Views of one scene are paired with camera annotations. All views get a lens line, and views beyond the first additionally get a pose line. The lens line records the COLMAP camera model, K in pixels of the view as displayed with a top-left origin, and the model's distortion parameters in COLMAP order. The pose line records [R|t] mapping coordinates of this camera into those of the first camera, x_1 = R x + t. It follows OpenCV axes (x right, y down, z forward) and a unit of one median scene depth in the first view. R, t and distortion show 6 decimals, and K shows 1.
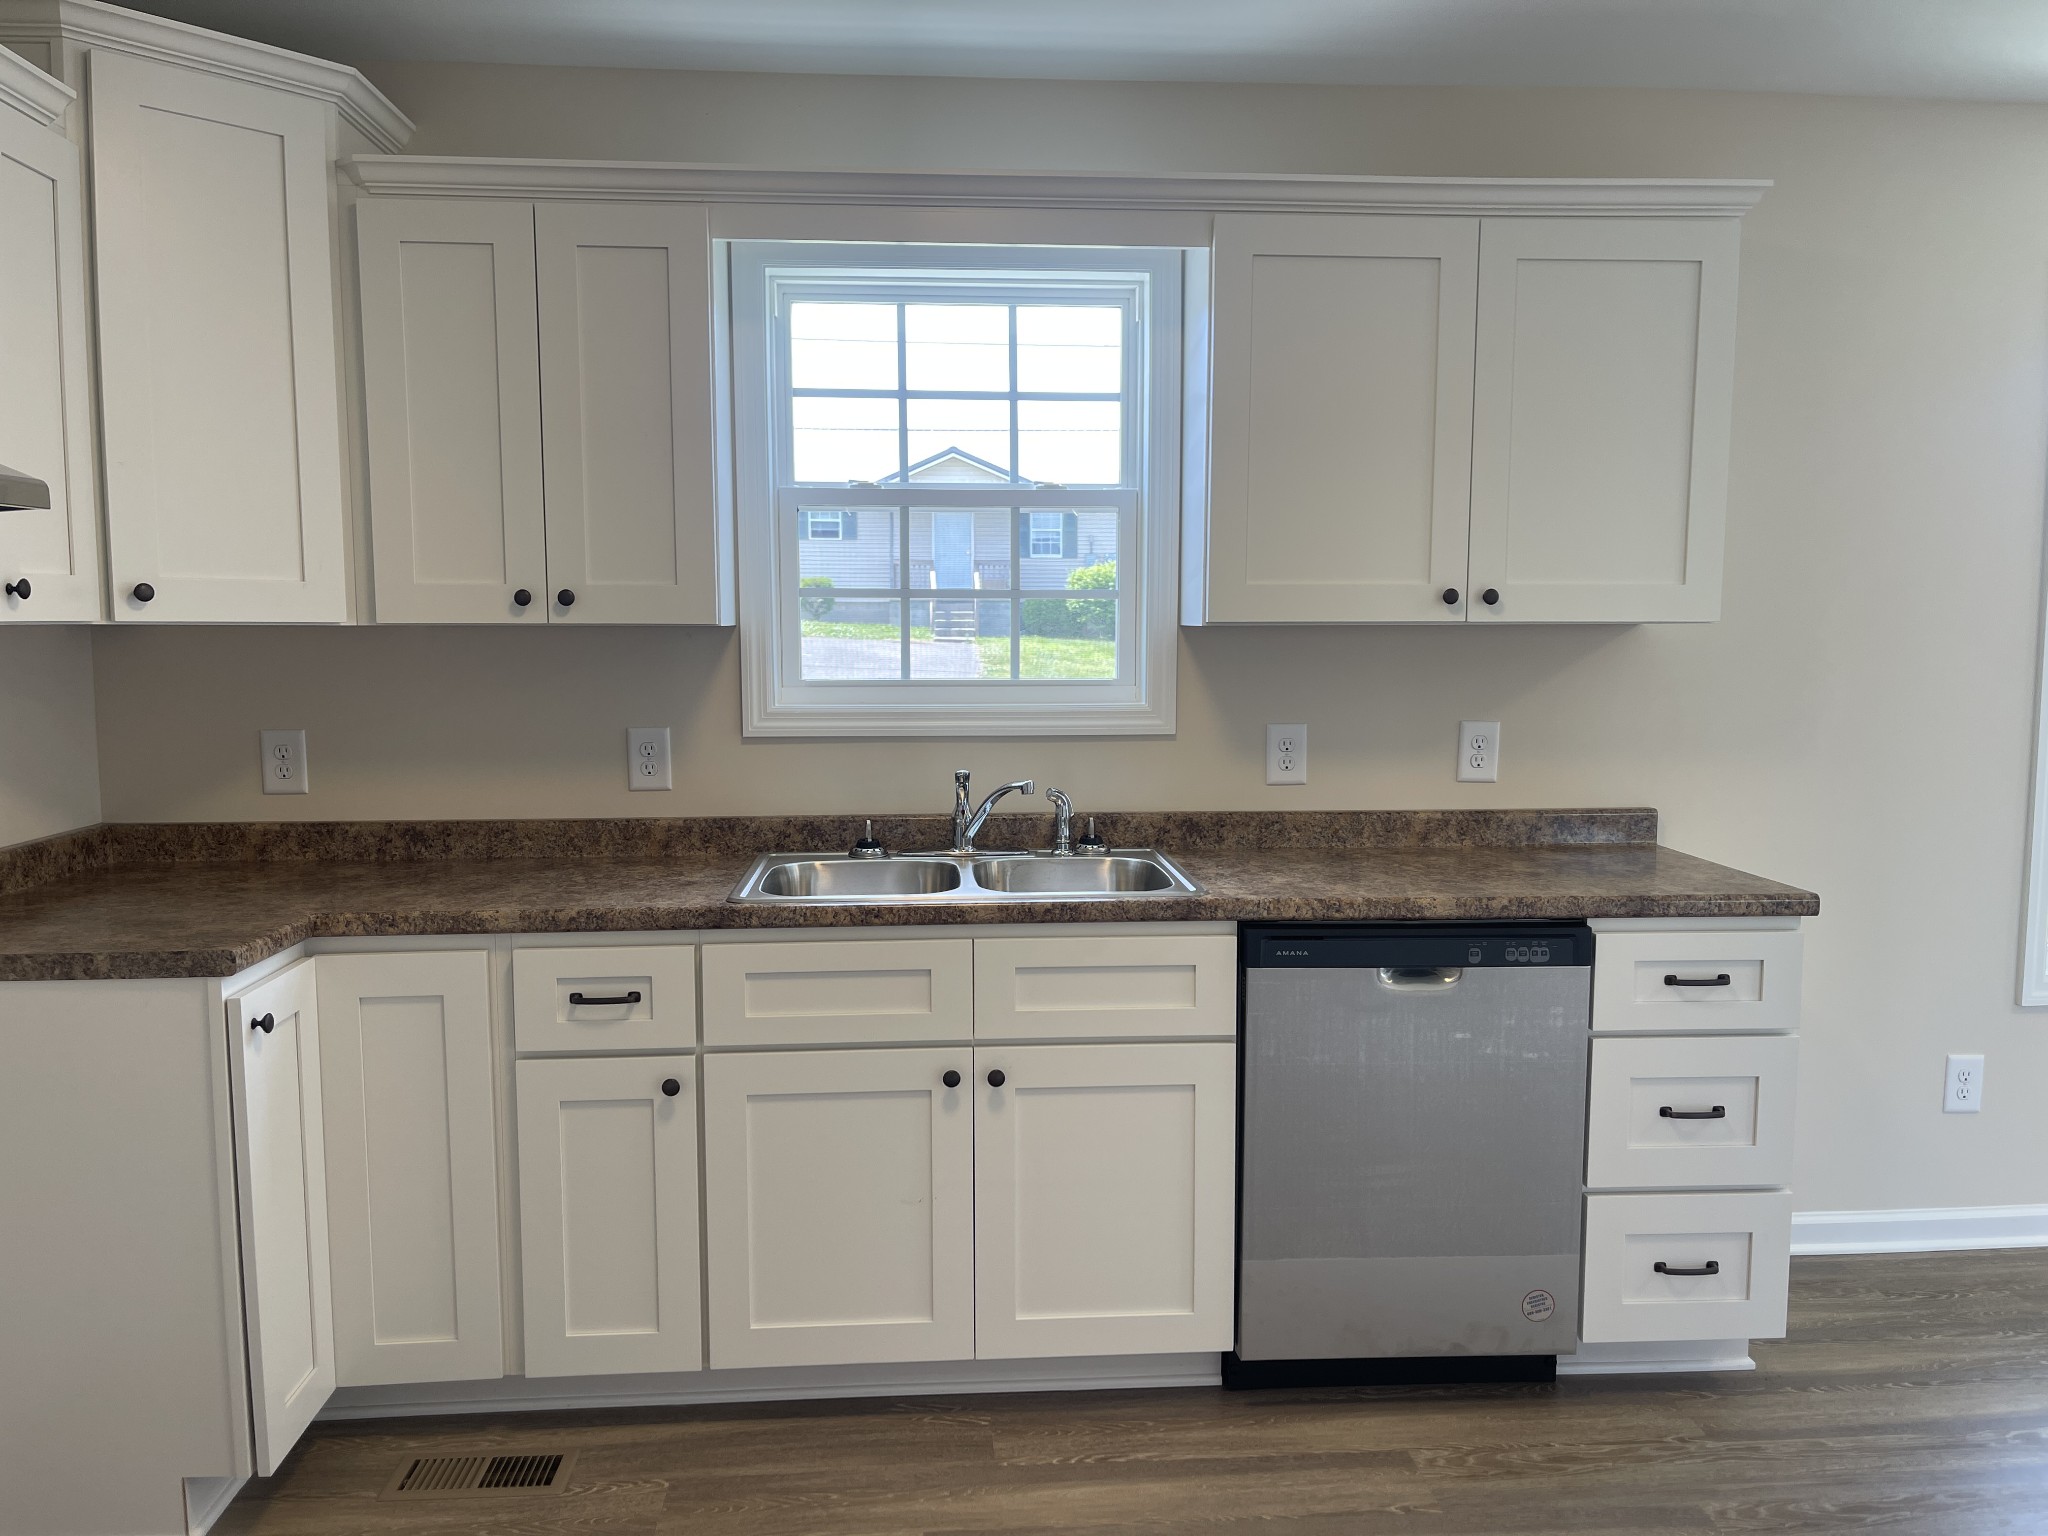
lens RADIAL K [[1552.0, 0, 1024.0], [0, 1552.0, 768.0], [0, 0, 1]] dist [0.096737, -0.146524]
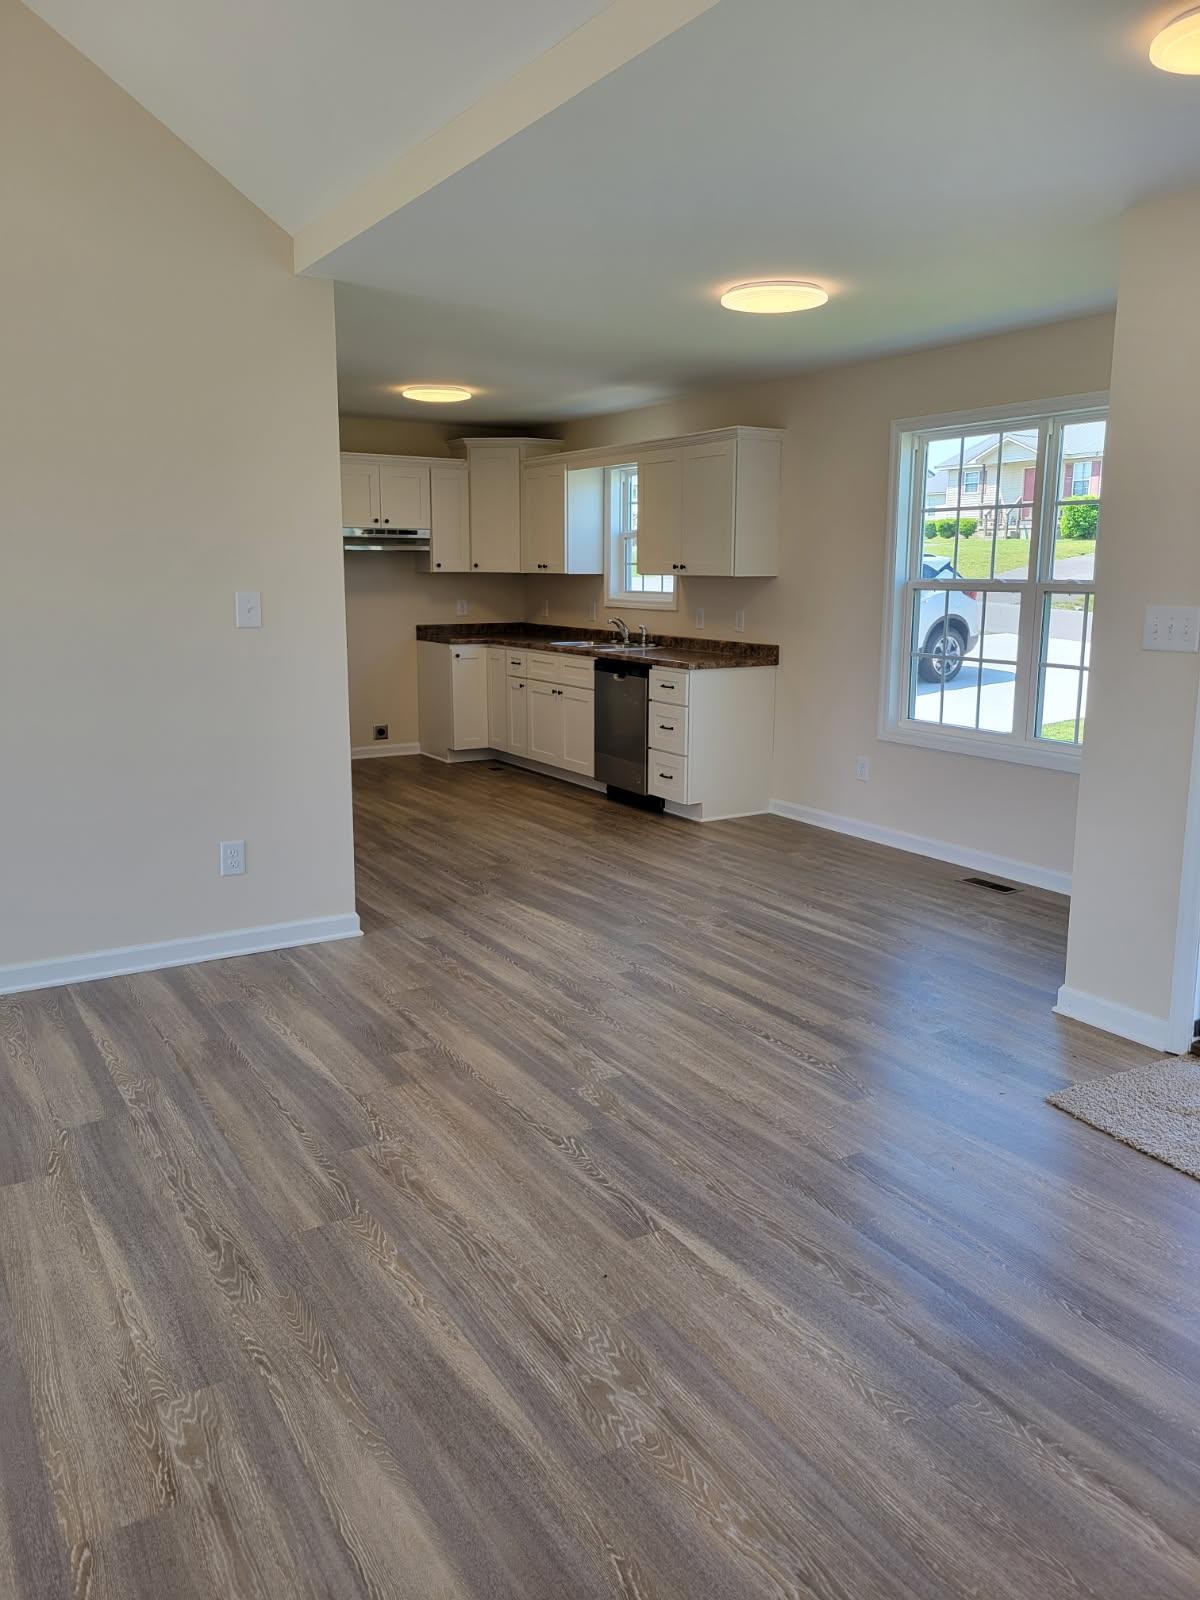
lens RADIAL K [[1215.2, 0, 605.7], [0, 1215.2, 767.7], [0, 0, 1]] dist [0.028935, -0.004527]
pose [[0.461023, 0.148339, -0.874902, 2.452359], [-0.085319, 0.988771, 0.122687, 0.003055], [0.883277, 0.018084, 0.468503, -0.273629]]
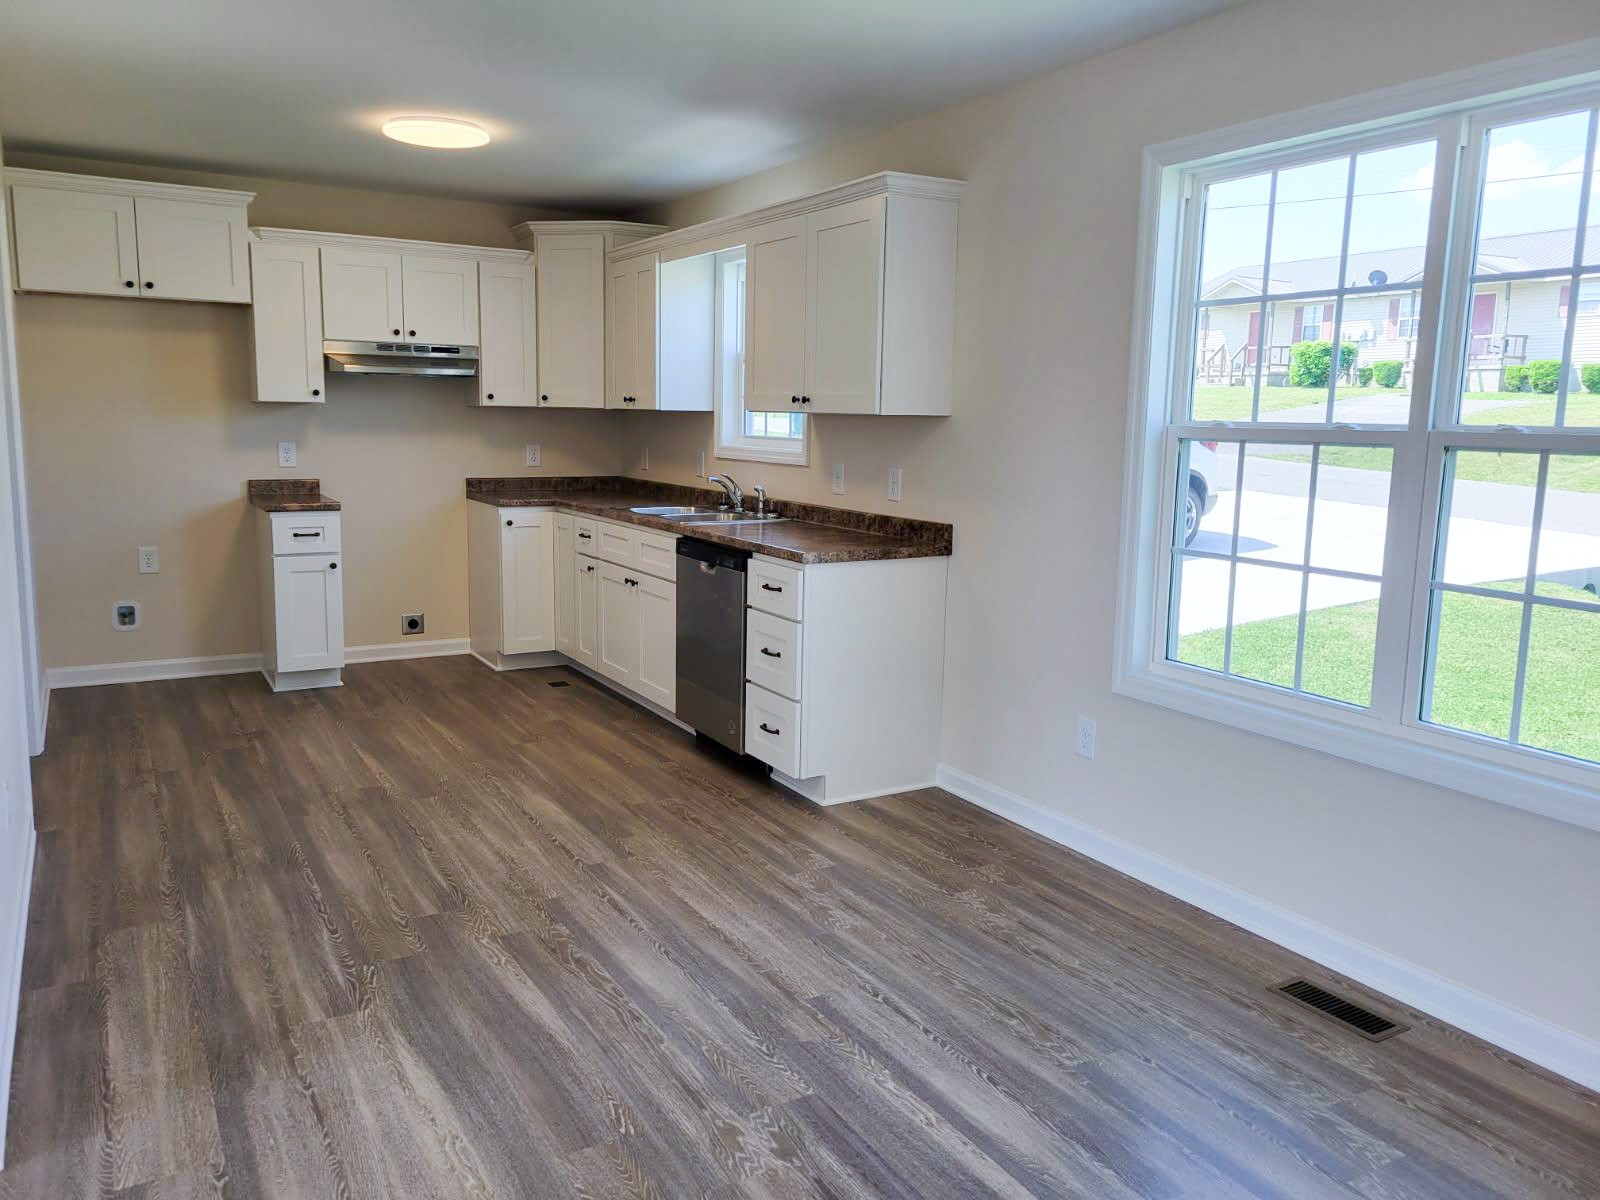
lens RADIAL K [[1206.9, 0, 779.9], [0, 1206.9, 575.4], [0, 0, 1]] dist [0.039014, -0.004584]
pose [[0.433105, 0.130518, -0.891844, 1.728424], [-0.099586, 0.990332, 0.096570, -0.031860], [0.895825, 0.046990, 0.441915, 0.296222]]
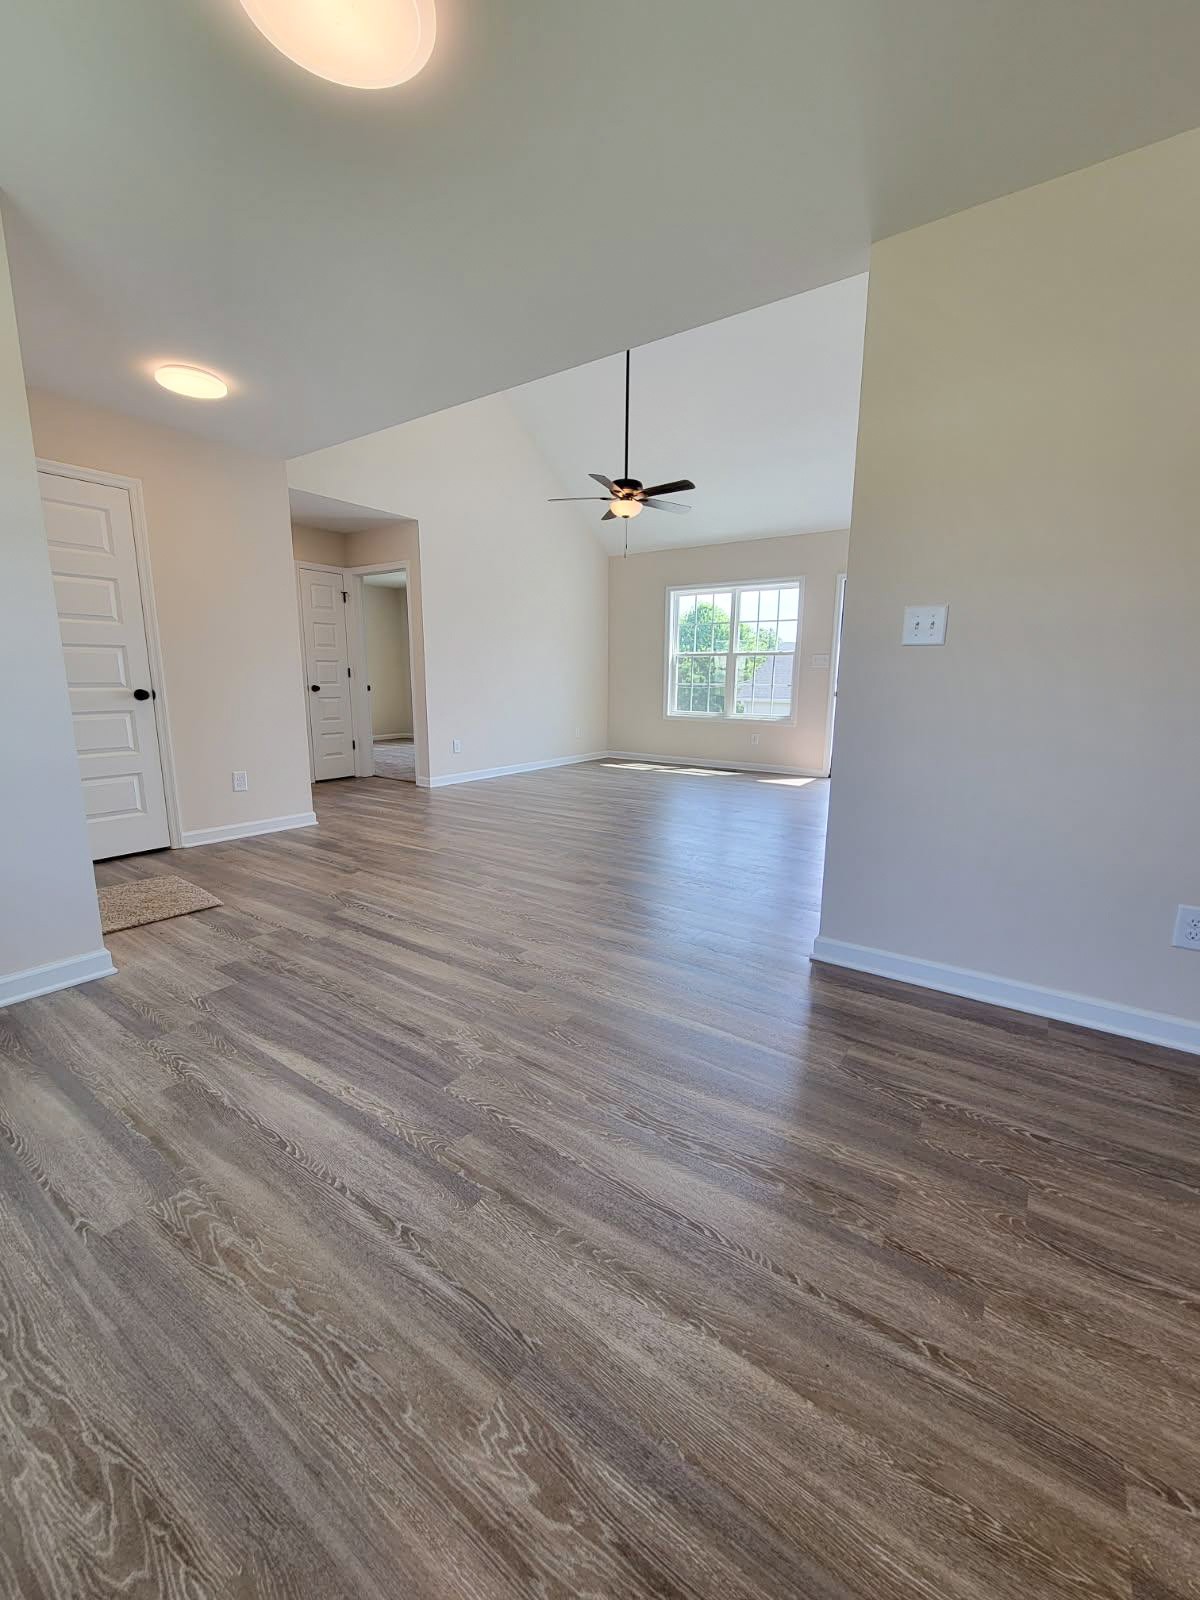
lens RADIAL K [[653.7, 0, 596.2], [0, 653.7, 796.7], [0, 0, 1]] dist [0.007563, -0.004657]
pose [[-0.774177, -0.120298, 0.621433, 0.577543], [0.049624, 0.967217, 0.249056, 0.017601], [-0.631021, 0.223652, -0.742827, 1.006600]]
